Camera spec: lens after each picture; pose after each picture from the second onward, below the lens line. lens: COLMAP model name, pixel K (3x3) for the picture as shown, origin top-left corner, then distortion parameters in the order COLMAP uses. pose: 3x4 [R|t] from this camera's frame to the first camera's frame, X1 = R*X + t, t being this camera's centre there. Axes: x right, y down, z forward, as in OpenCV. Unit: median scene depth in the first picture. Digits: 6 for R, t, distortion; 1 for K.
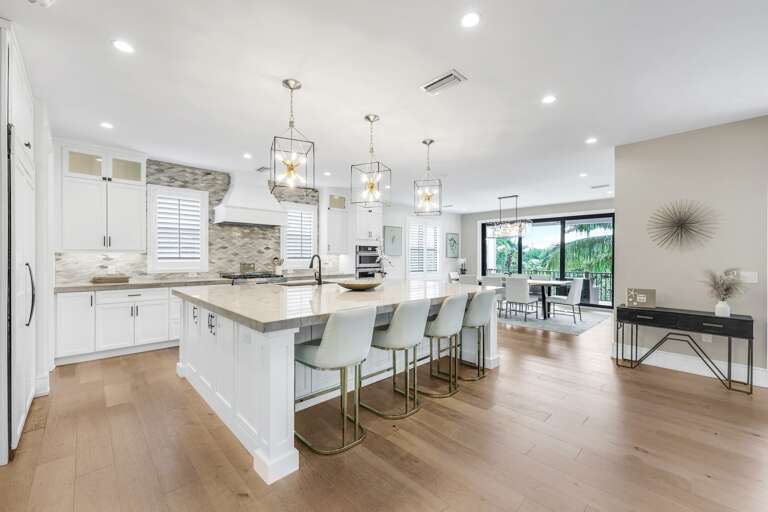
lens RADIAL K [[306.4, 0, 385.3], [0, 306.4, 258.6], [0, 0, 1]] dist [-0.014540, -0.000377]
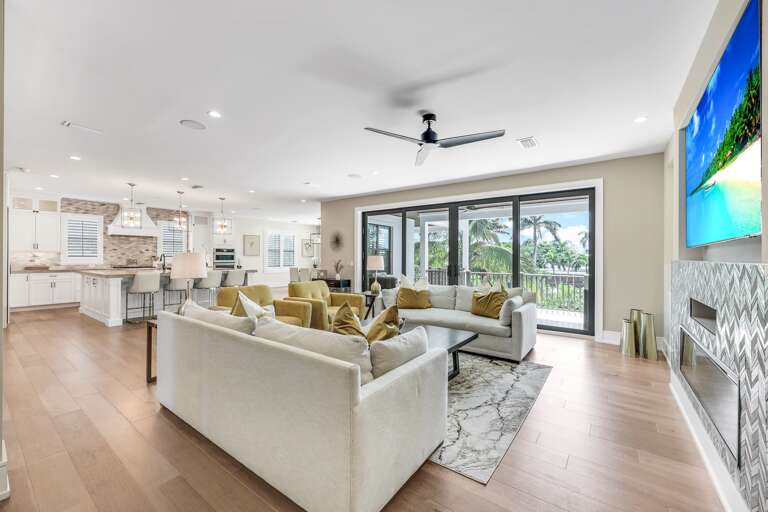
lens RADIAL K [[306.4, 0, 389.0], [0, 306.4, 255.7], [0, 0, 1]] dist [-0.014540, -0.000377]
pose [[0.983192, 0.001676, 0.182568, 0.631875], [0.000431, 0.999934, -0.011503, 0.015623], [-0.182575, 0.011389, 0.983126, -0.875120]]
